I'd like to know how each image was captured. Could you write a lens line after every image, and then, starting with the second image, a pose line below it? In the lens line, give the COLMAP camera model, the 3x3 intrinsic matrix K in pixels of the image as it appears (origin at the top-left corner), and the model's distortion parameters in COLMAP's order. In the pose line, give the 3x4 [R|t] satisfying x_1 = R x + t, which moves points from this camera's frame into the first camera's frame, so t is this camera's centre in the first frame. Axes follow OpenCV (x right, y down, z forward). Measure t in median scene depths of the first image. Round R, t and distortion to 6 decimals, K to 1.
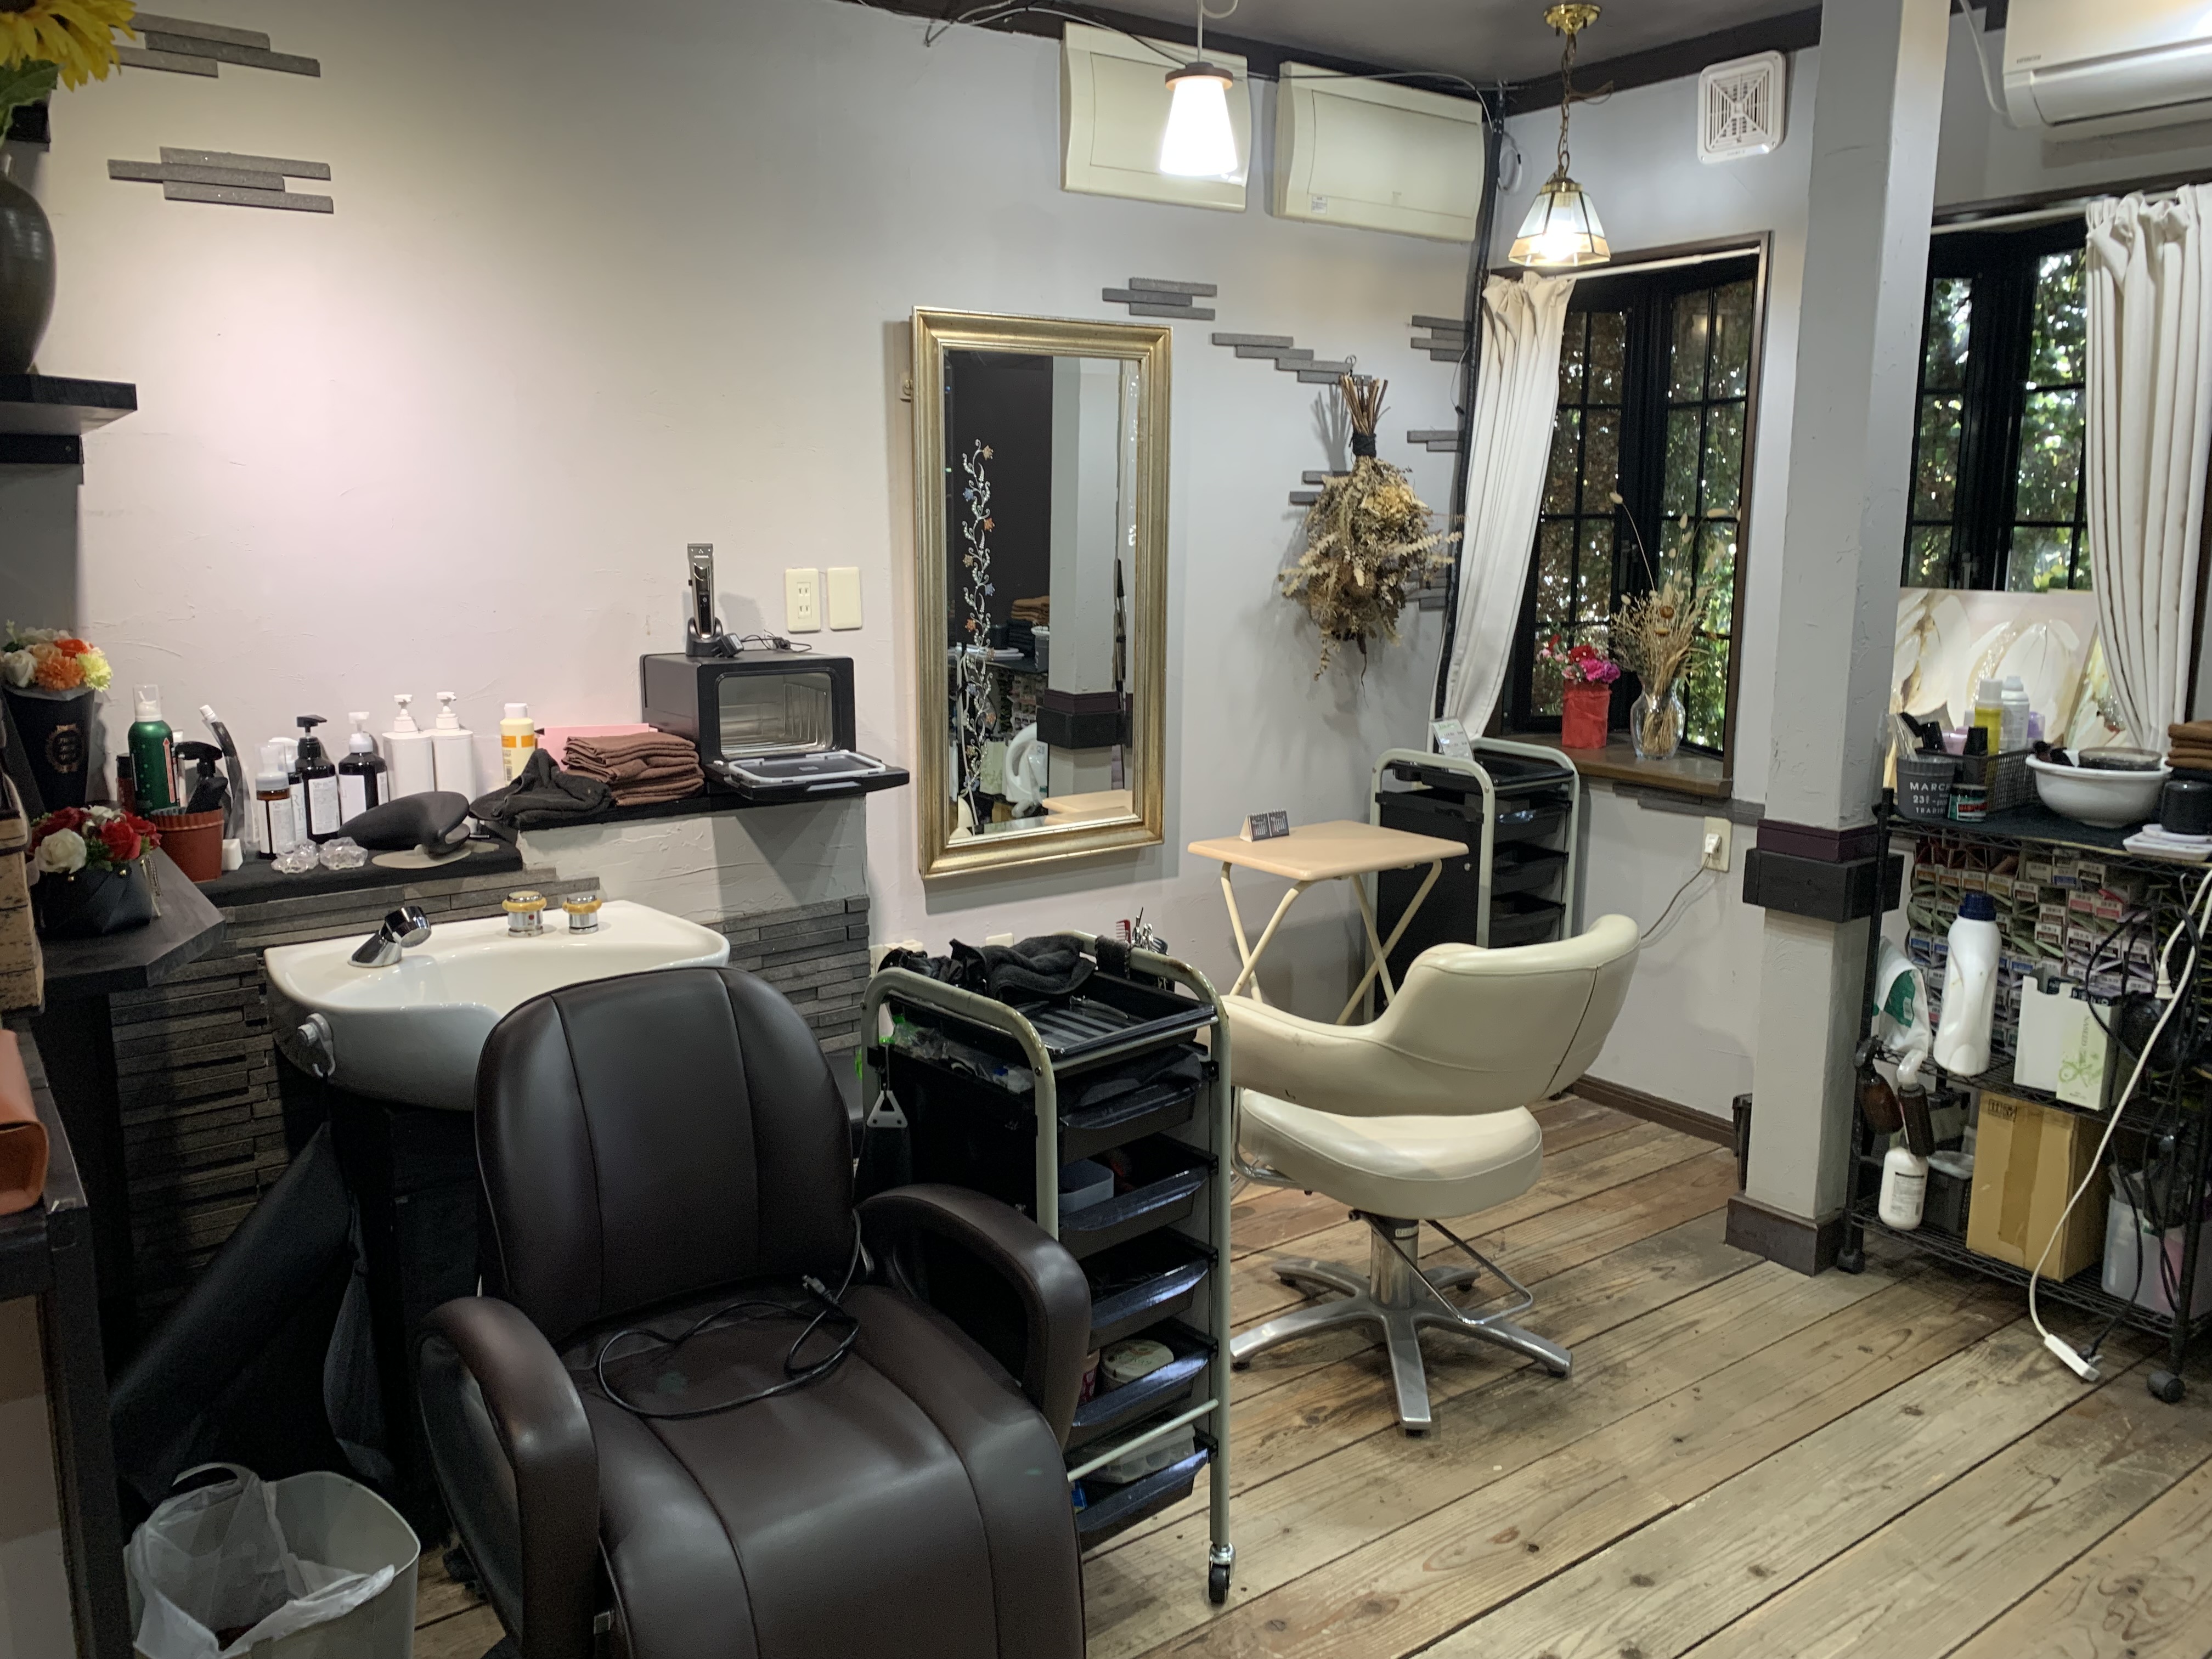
lens RADIAL K [[1674.9, 0, 1117.3], [0, 1674.9, 809.3], [0, 0, 1]] dist [0.051579, -0.046514]
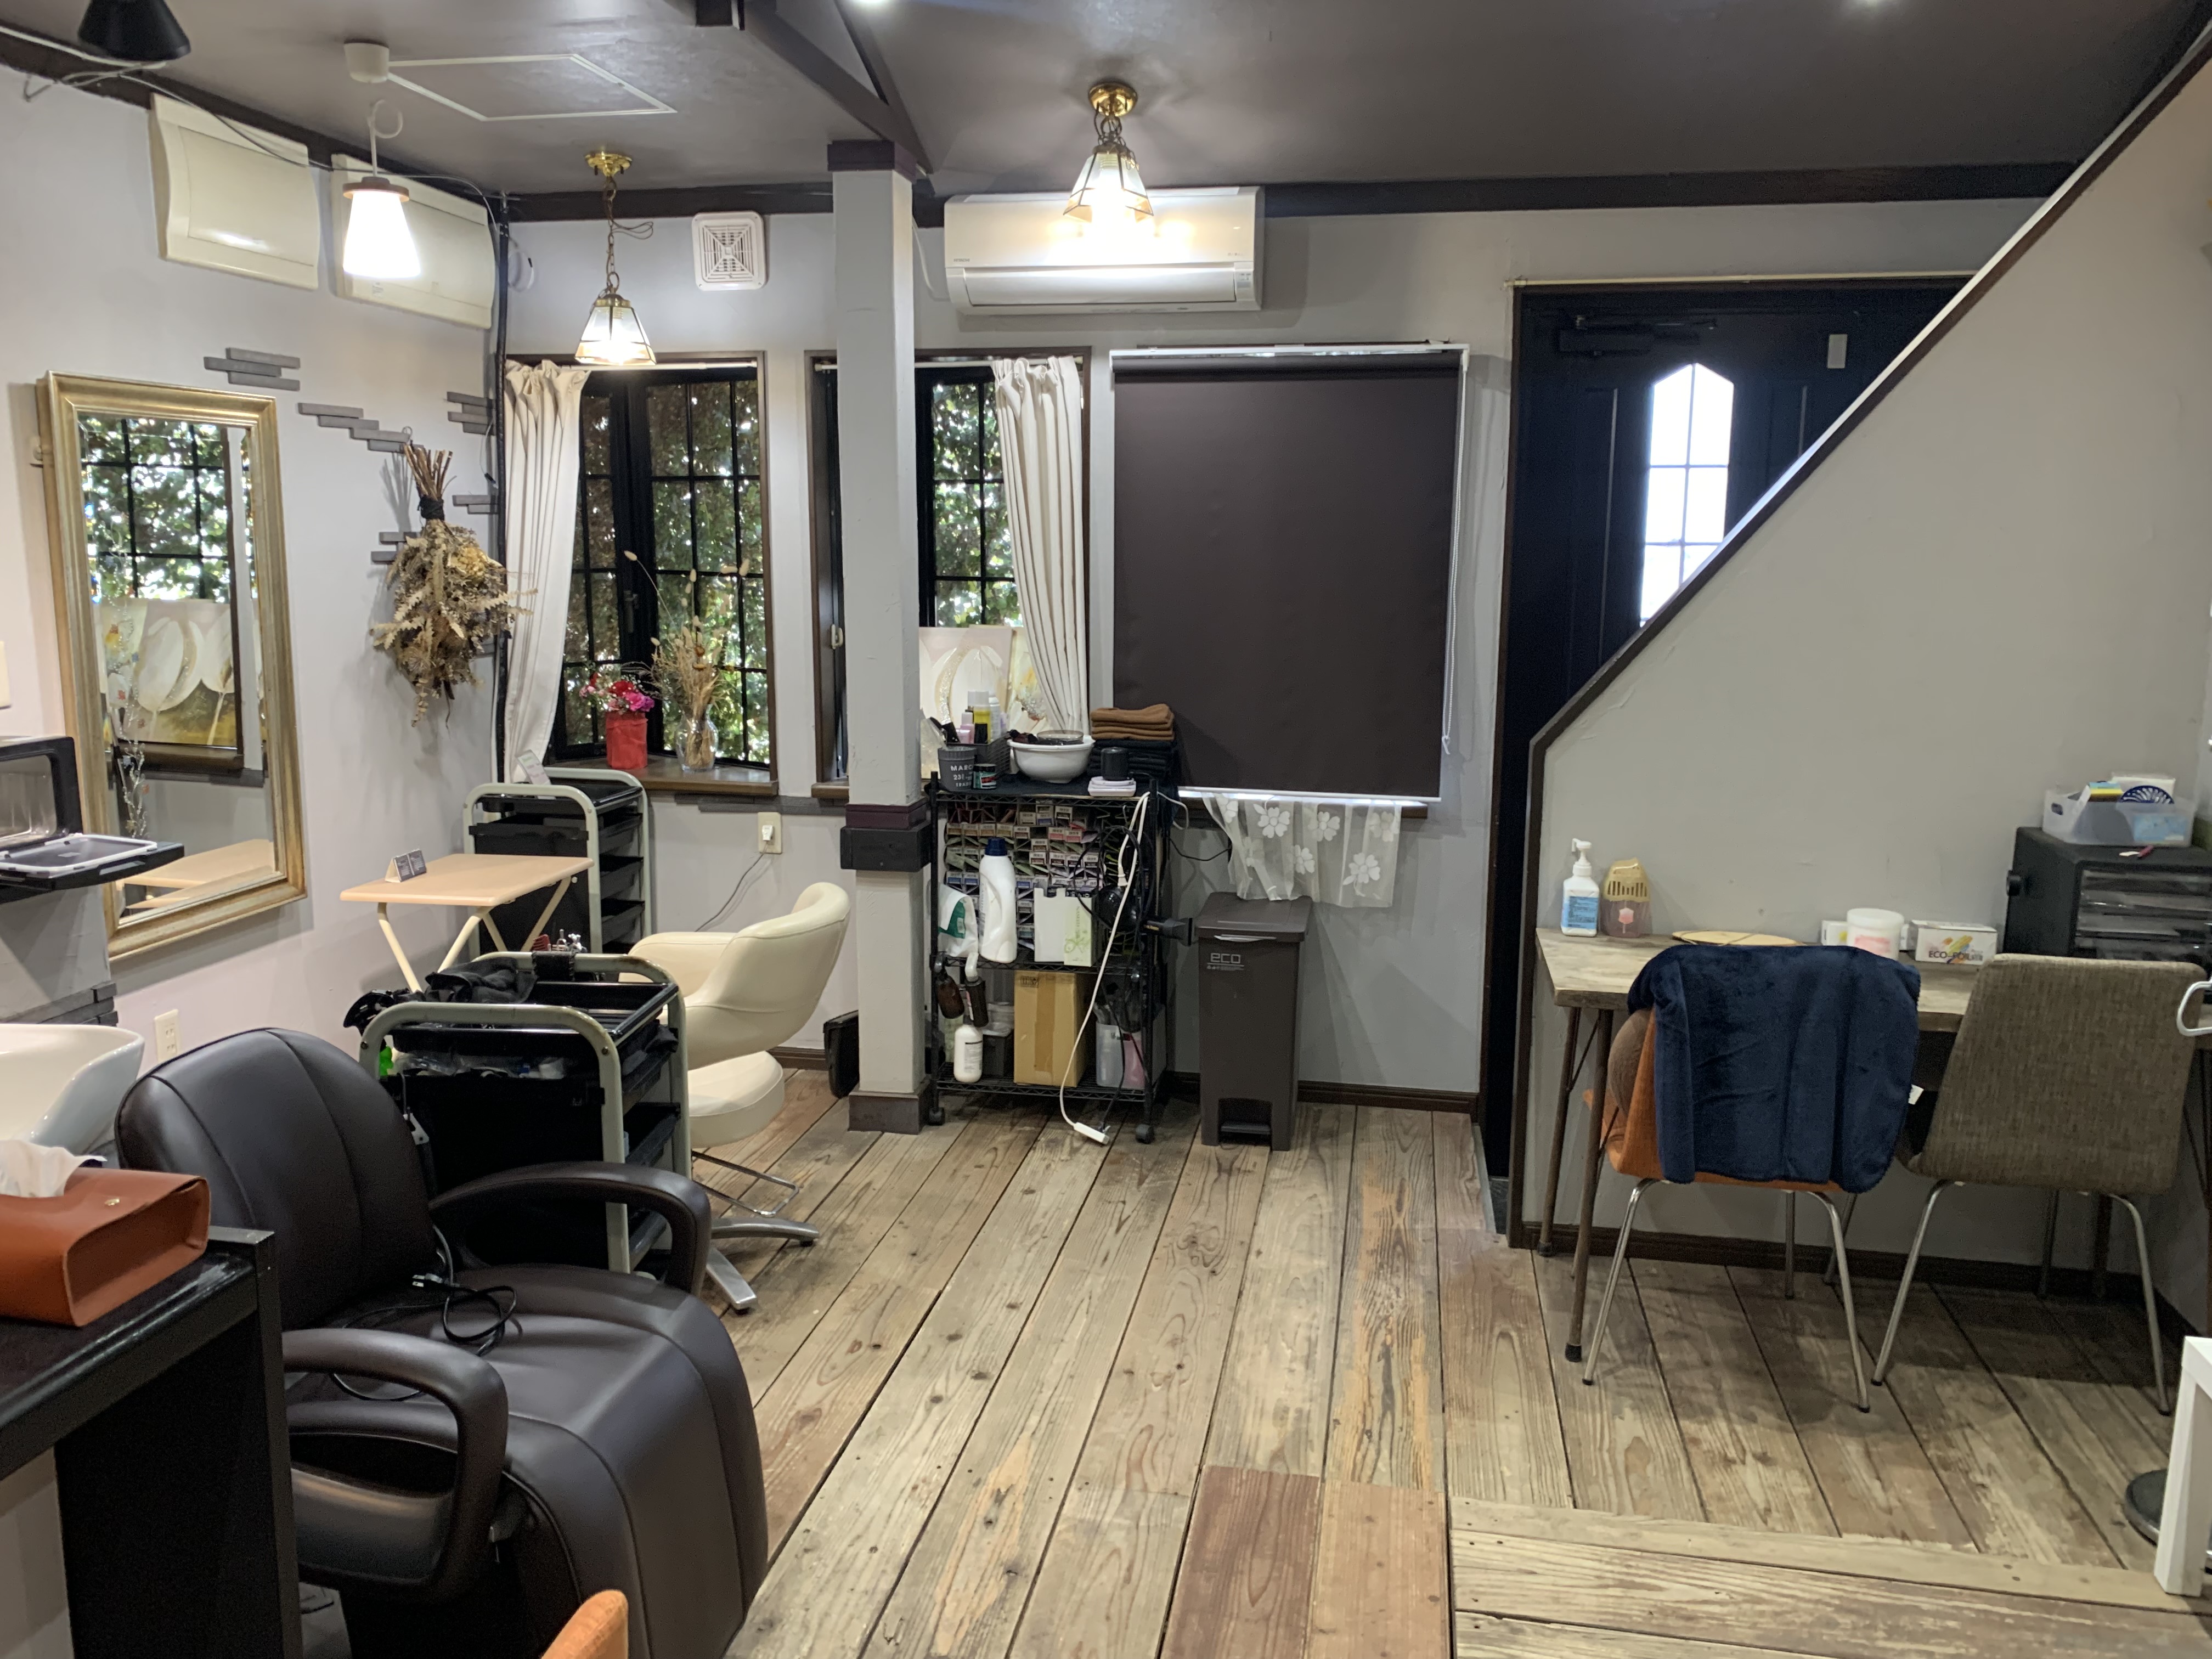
lens RADIAL K [[1674.9, 0, 1050.6], [0, 1674.9, 836.3], [0, 0, 1]] dist [0.051579, -0.046514]
pose [[0.740221, -0.120982, 0.661390, -0.369400], [0.119939, 0.991660, 0.047162, -0.012159], [-0.661580, 0.044416, 0.748558, -0.091207]]
